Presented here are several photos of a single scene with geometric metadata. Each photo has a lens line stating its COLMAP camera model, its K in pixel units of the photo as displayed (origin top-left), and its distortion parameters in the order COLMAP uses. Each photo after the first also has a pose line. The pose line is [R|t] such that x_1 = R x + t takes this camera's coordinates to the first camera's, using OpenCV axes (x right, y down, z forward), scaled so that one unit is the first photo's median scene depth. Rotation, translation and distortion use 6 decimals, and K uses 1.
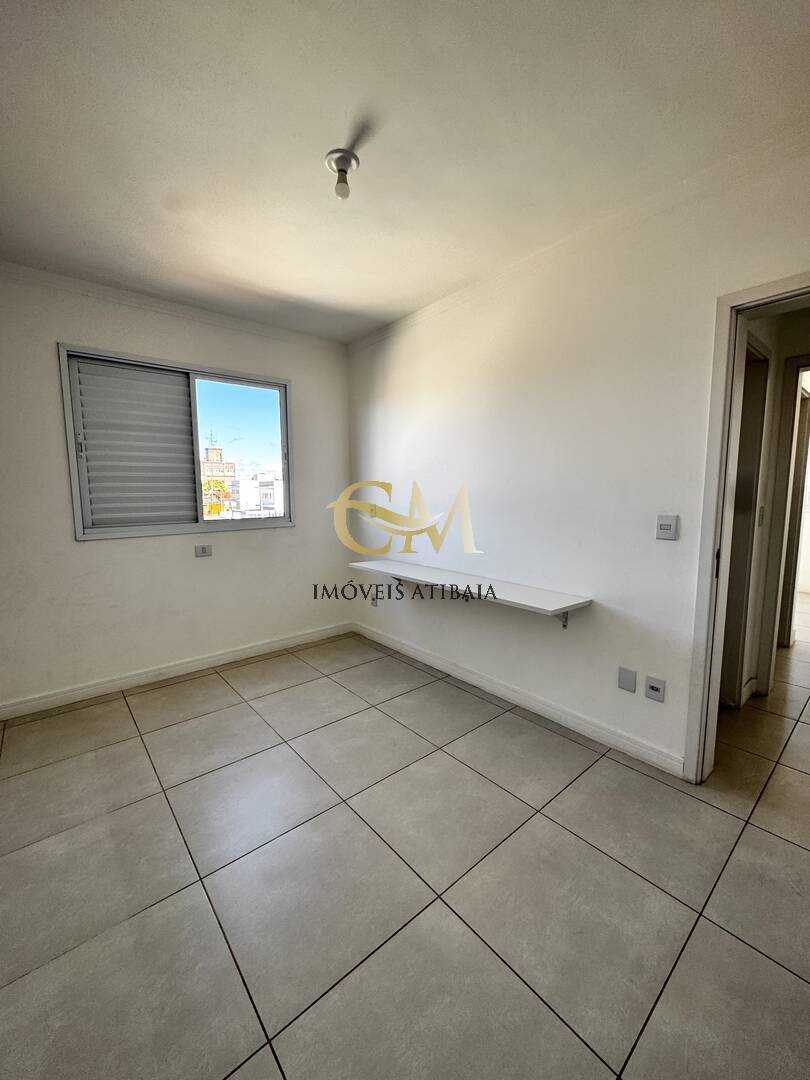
lens RADIAL K [[432.8, 0, 414.6], [0, 432.8, 537.5], [0, 0, 1]] dist [-0.001262, -0.000734]
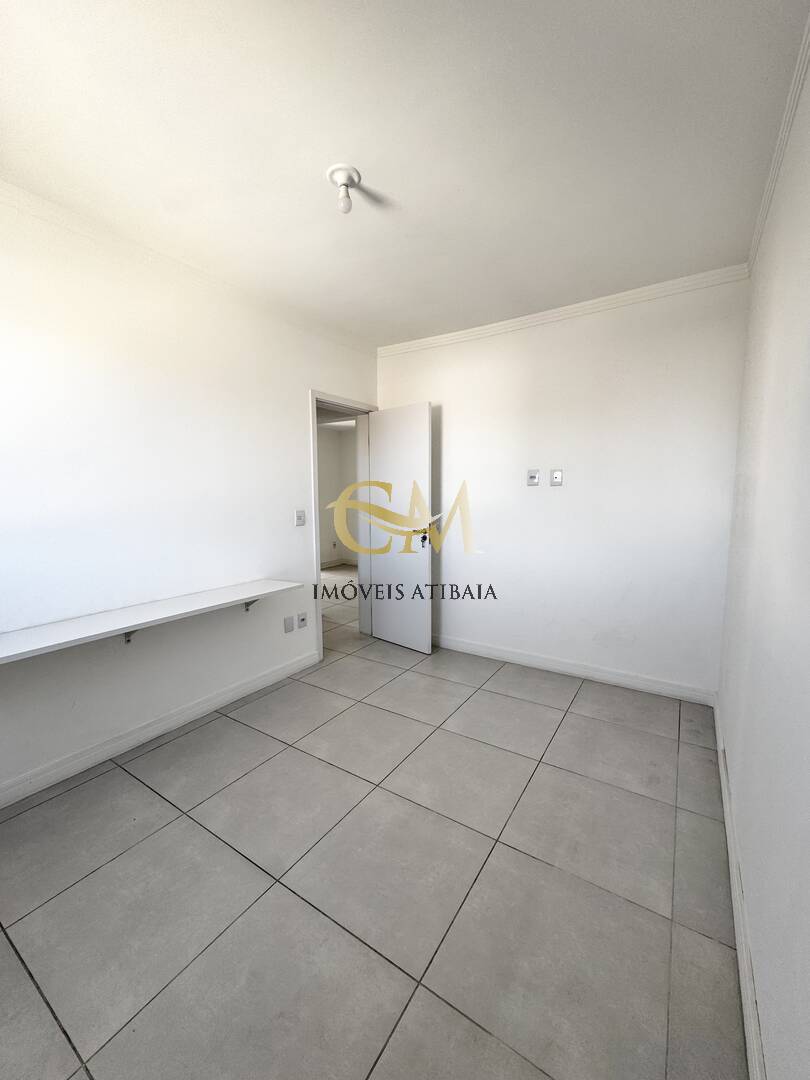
lens RADIAL K [[432.8, 0, 401.1], [0, 432.8, 538.9], [0, 0, 1]] dist [-0.001262, -0.000734]
pose [[-0.275196, -0.090536, 0.957116, -0.789293], [0.115109, 0.985291, 0.126298, -0.078051], [-0.954472, 0.144930, -0.260727, 0.782836]]
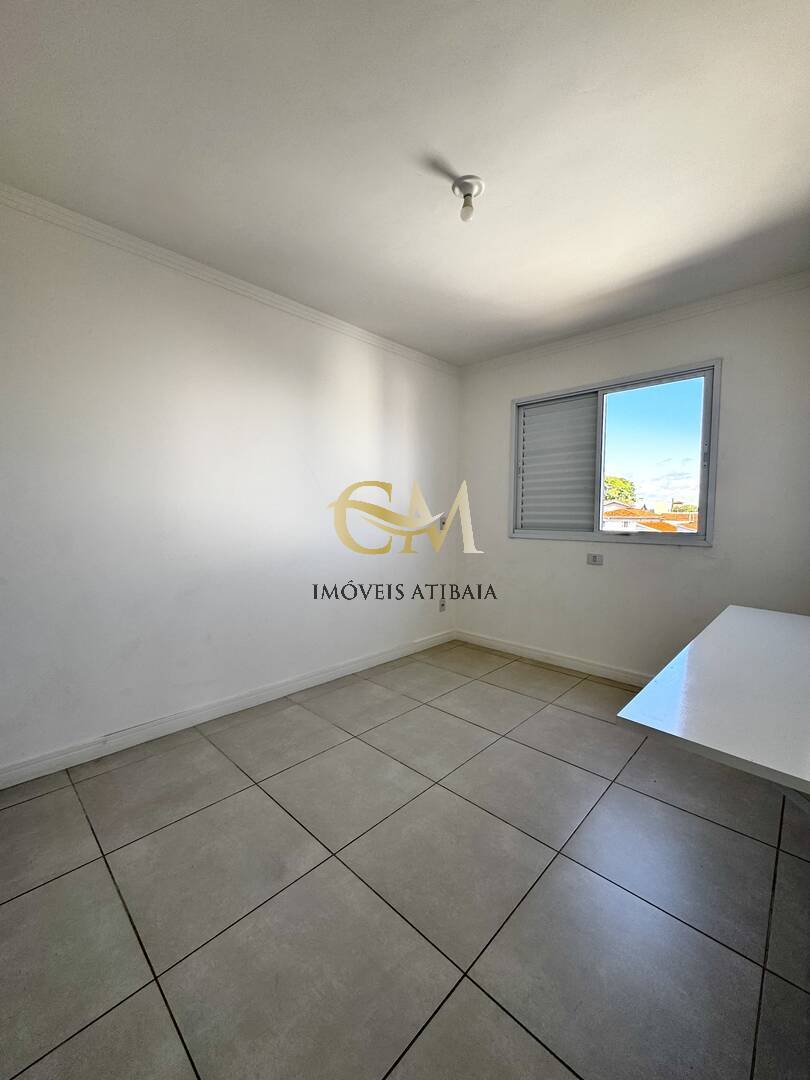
lens RADIAL K [[432.8, 0, 395.5], [0, 432.8, 537.0], [0, 0, 1]] dist [-0.001262, -0.000734]
pose [[0.080056, 0.062262, -0.994844, 0.584832], [-0.120056, 0.991384, 0.052384, -0.022282], [0.989534, 0.115243, 0.086841, 0.511533]]
